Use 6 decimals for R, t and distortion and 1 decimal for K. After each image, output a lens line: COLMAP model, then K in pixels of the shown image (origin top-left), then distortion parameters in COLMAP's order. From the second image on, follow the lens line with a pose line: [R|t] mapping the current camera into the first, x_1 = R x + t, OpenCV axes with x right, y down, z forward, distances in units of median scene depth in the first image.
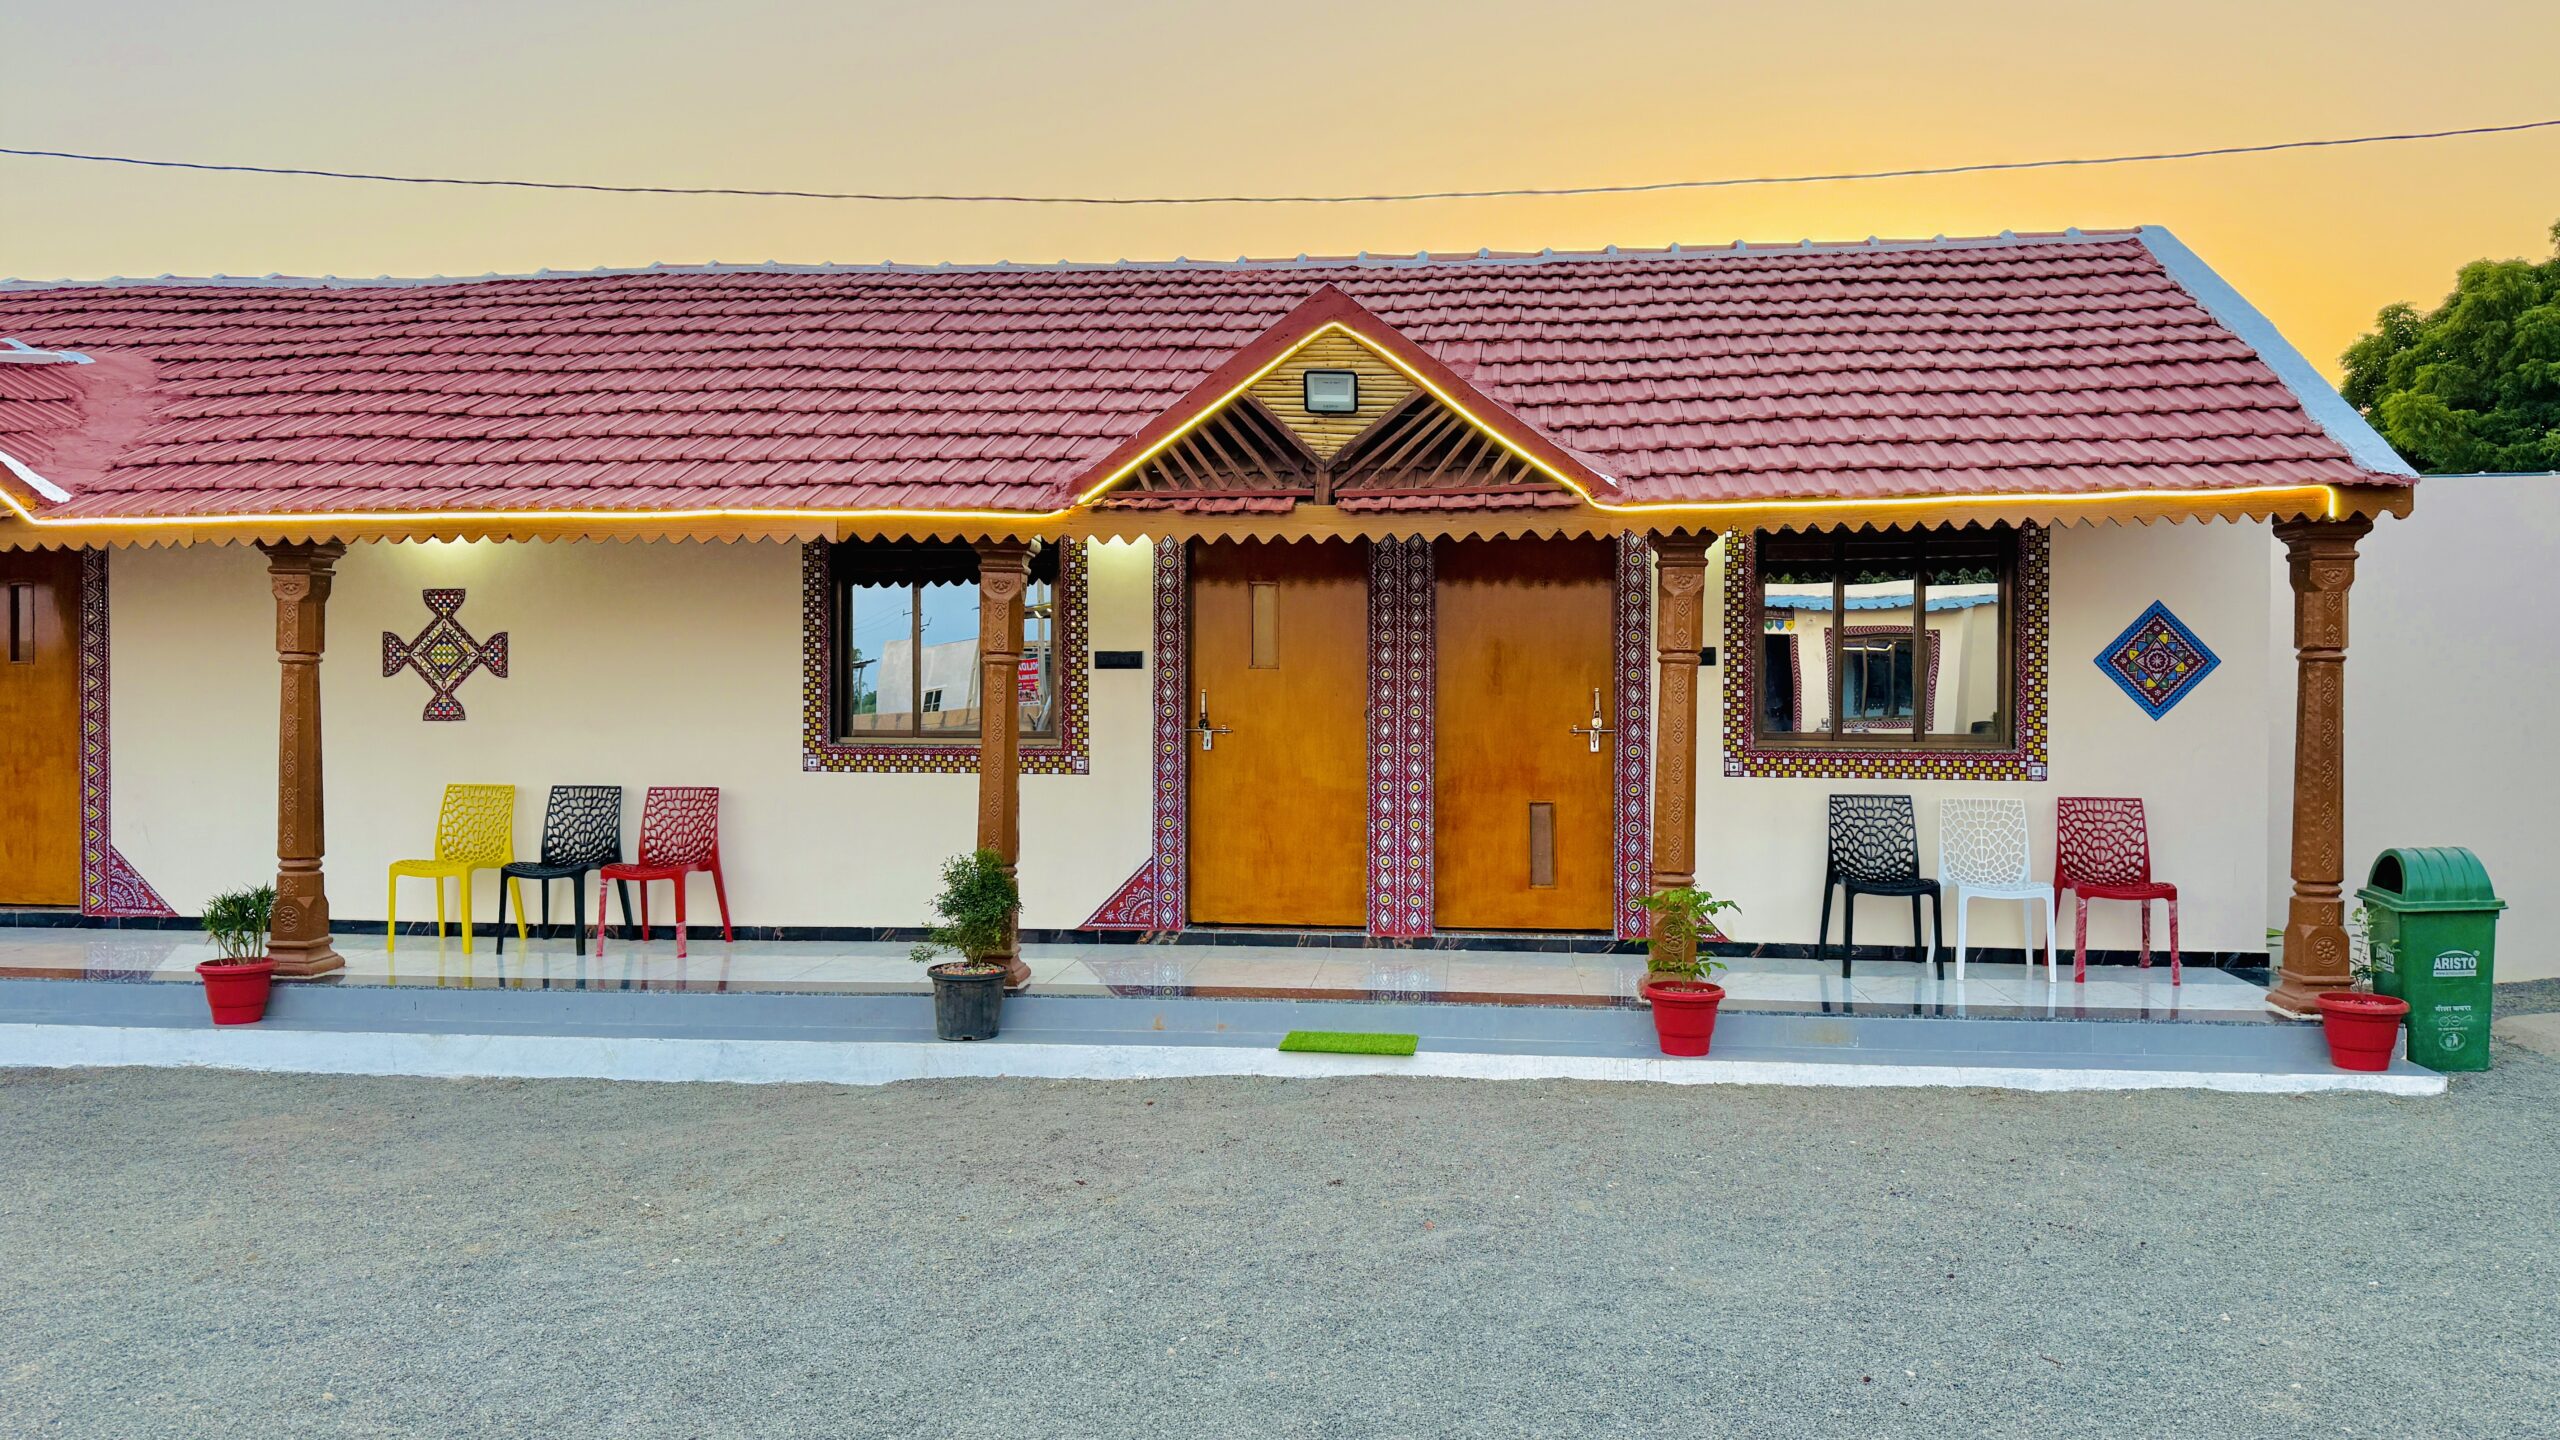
lens RADIAL K [[1598.9, 0, 1291.6], [0, 1598.9, 719.9], [0, 0, 1]] dist [0.054073, -0.075209]
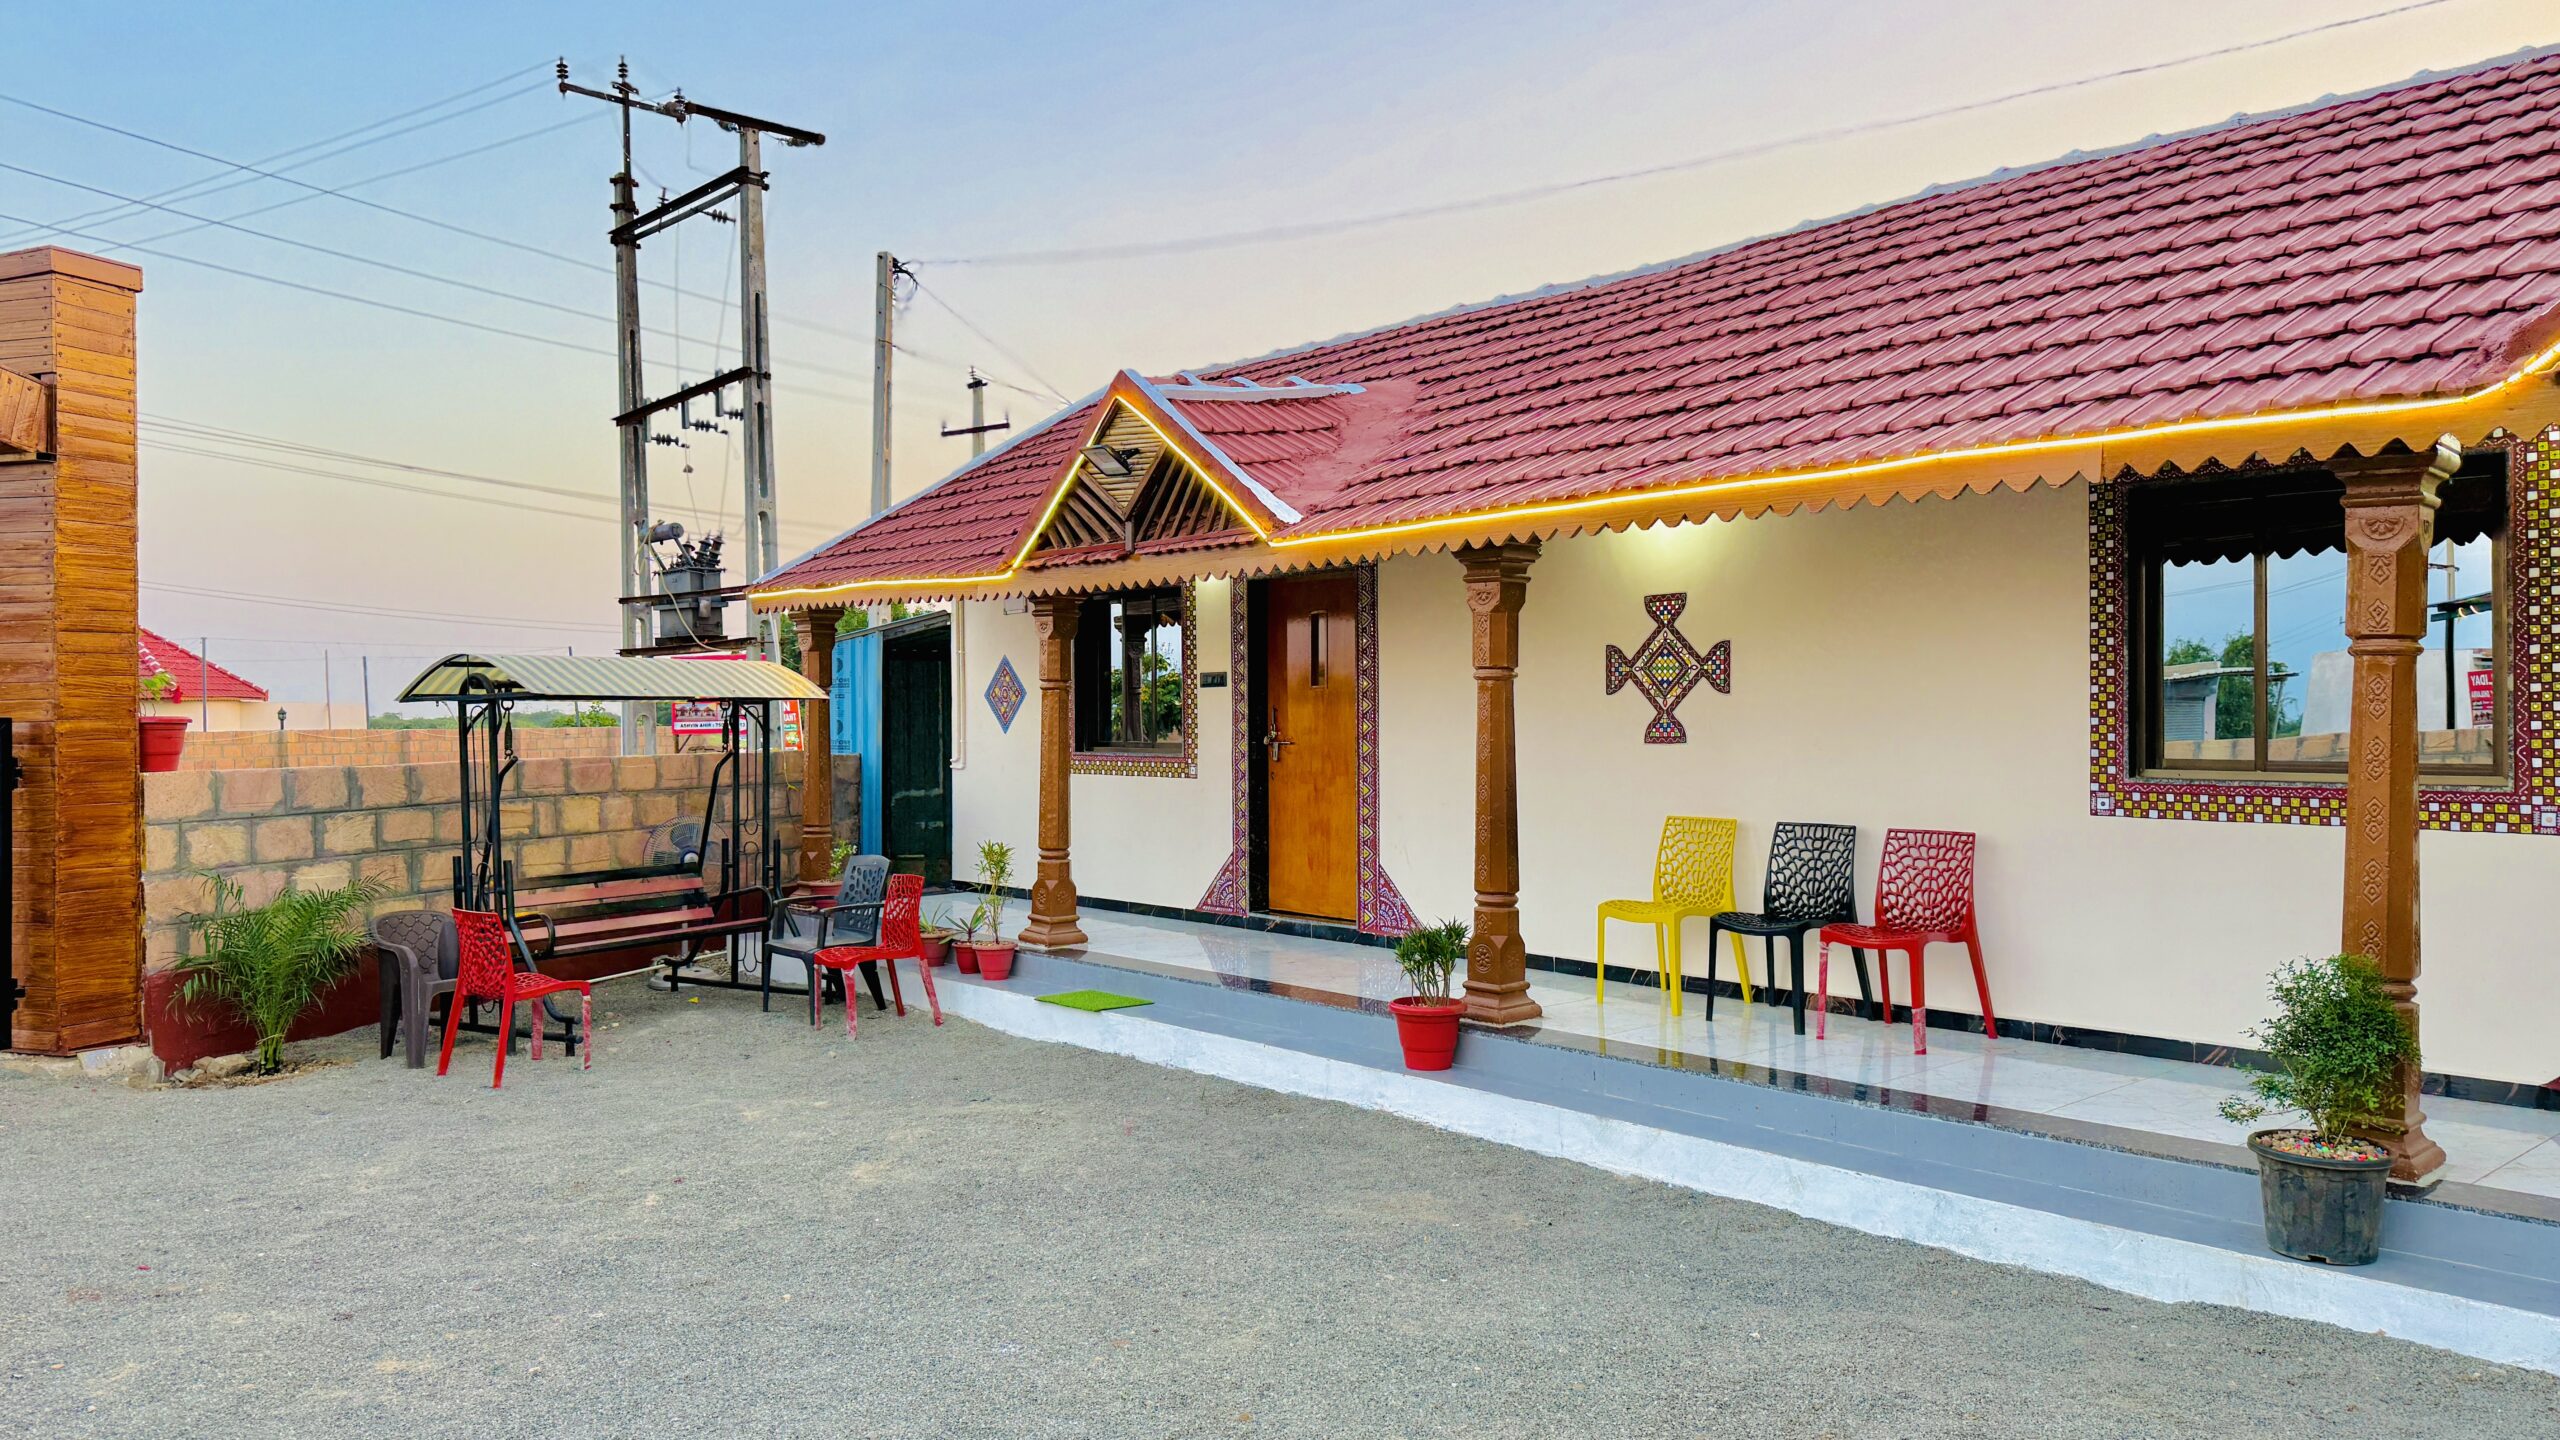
lens RADIAL K [[1752.1, 0, 1266.7], [0, 1752.1, 711.1], [0, 0, 1]] dist [0.065449, -0.103966]
pose [[0.712359, -0.008676, -0.701762, -0.007827], [-0.005491, 0.999824, -0.017936, 0.001334], [0.701794, 0.016631, 0.712186, 0.169826]]
